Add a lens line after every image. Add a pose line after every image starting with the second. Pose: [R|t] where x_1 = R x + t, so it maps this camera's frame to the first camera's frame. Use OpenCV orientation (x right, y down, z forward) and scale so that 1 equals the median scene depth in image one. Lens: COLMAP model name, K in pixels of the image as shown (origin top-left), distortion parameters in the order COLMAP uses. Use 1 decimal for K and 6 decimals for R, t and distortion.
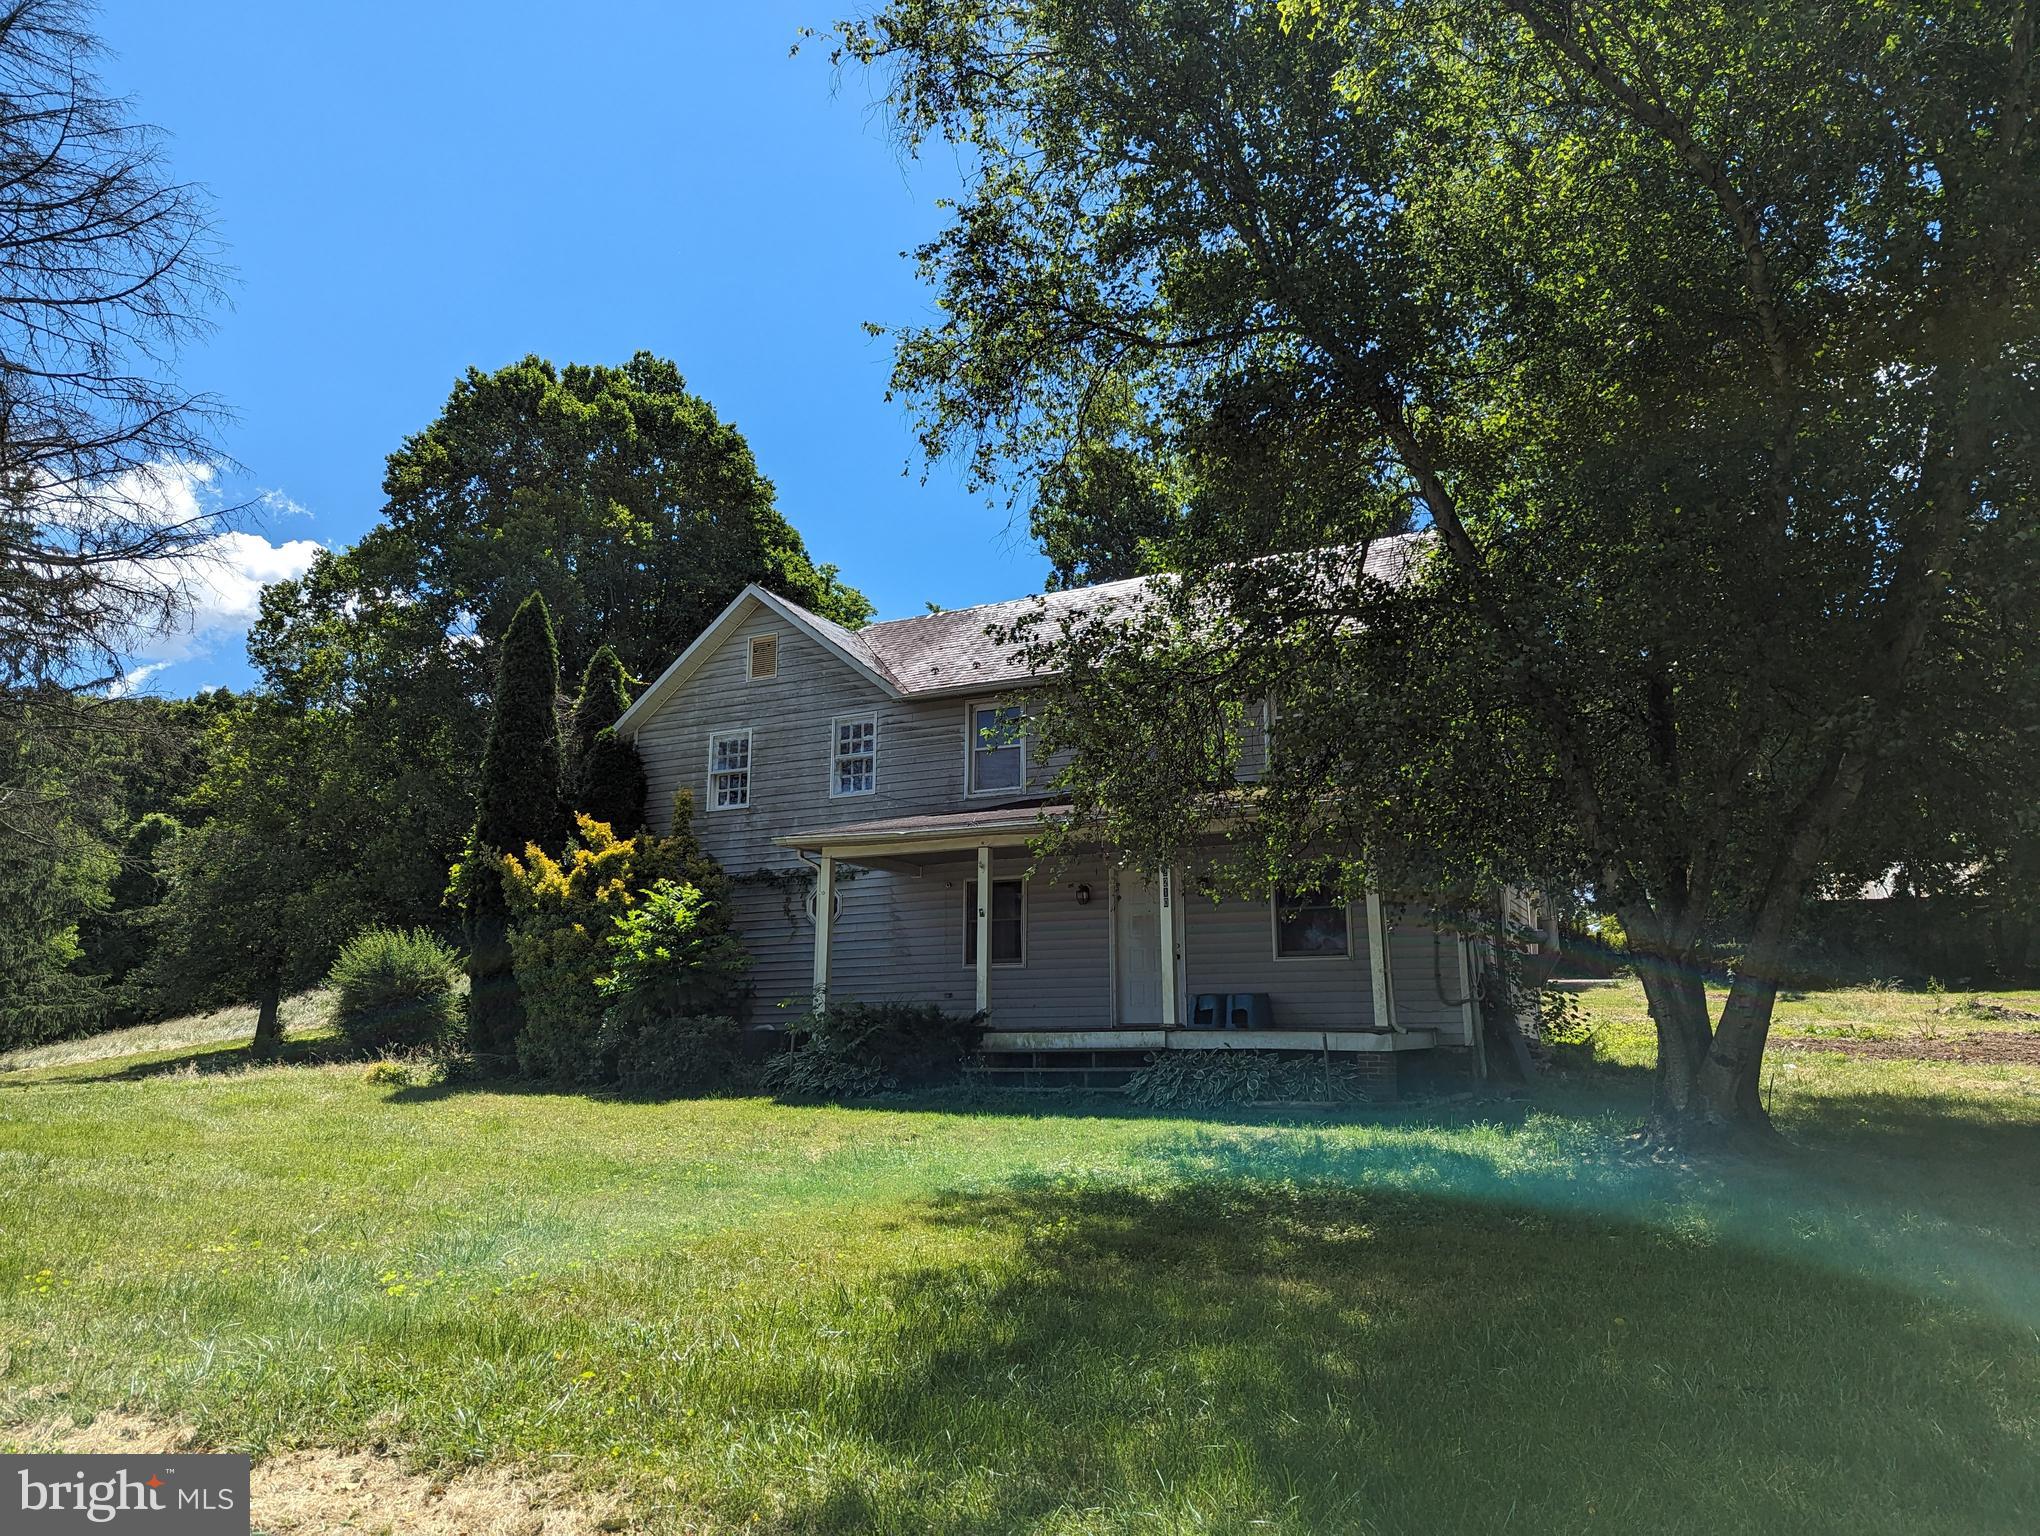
lens RADIAL K [[1442.5, 0, 1017.2], [0, 1442.5, 764.6], [0, 0, 1]] dist [0.008770, 0.000685]
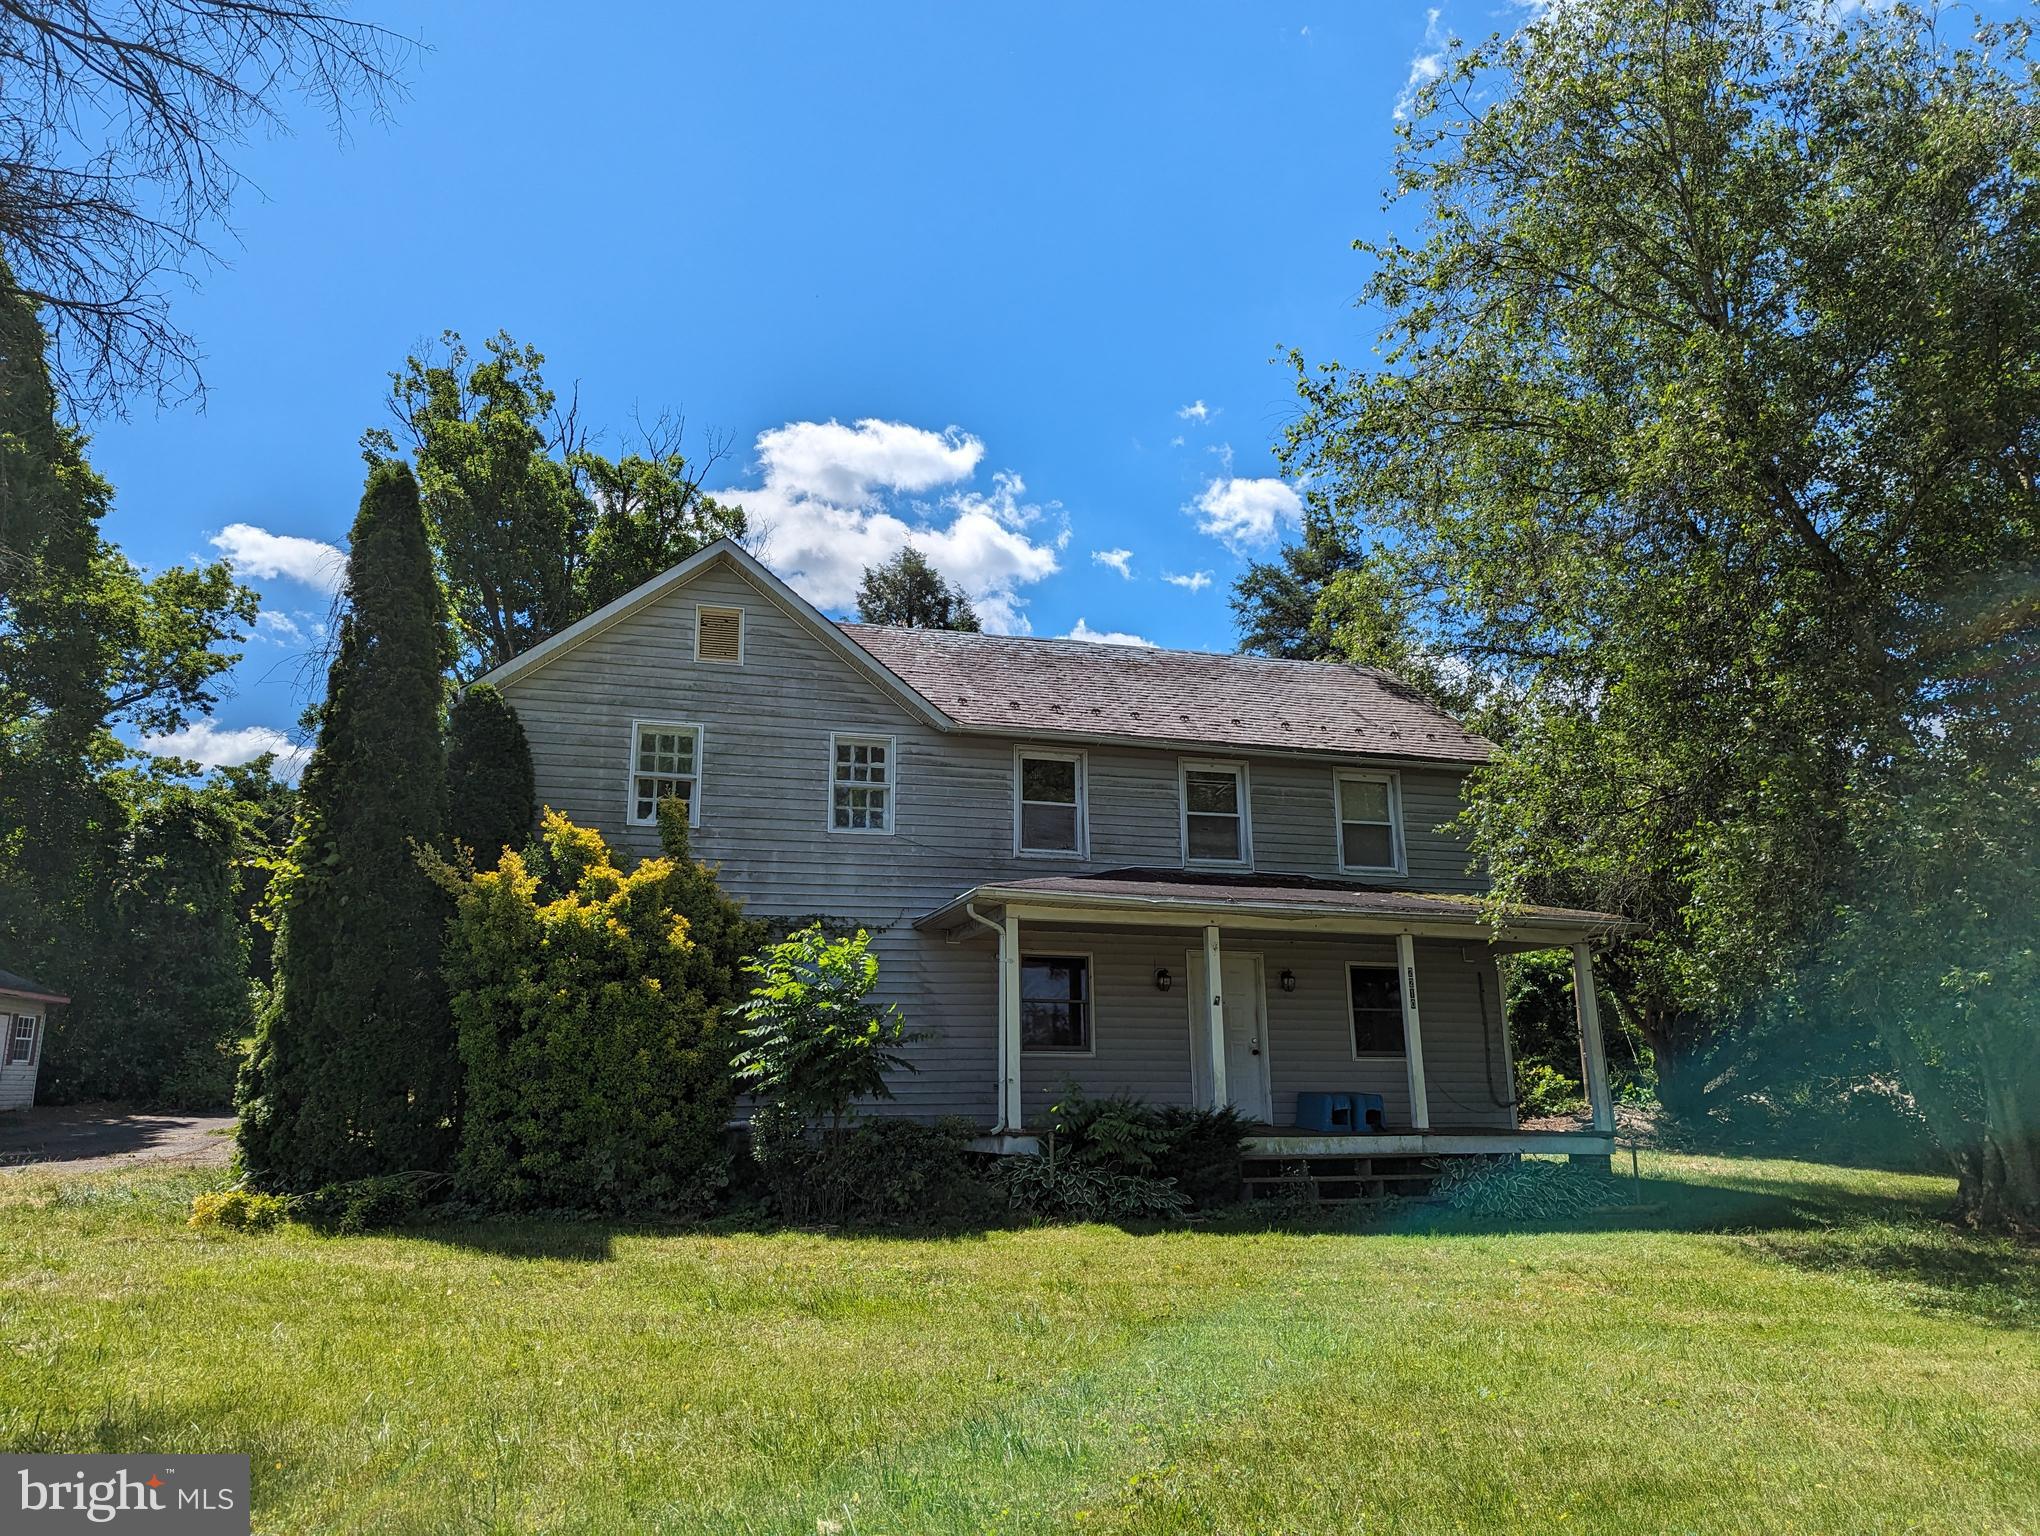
lens RADIAL K [[1397.9, 0, 1018.9], [0, 1397.9, 770.1], [0, 0, 1]] dist [-0.010138, -0.001154]
pose [[0.737199, 0.161394, 0.656117, -0.564554], [-0.129538, 0.986800, -0.097191, 0.050767], [-0.663143, -0.013343, 0.748374, 0.356907]]
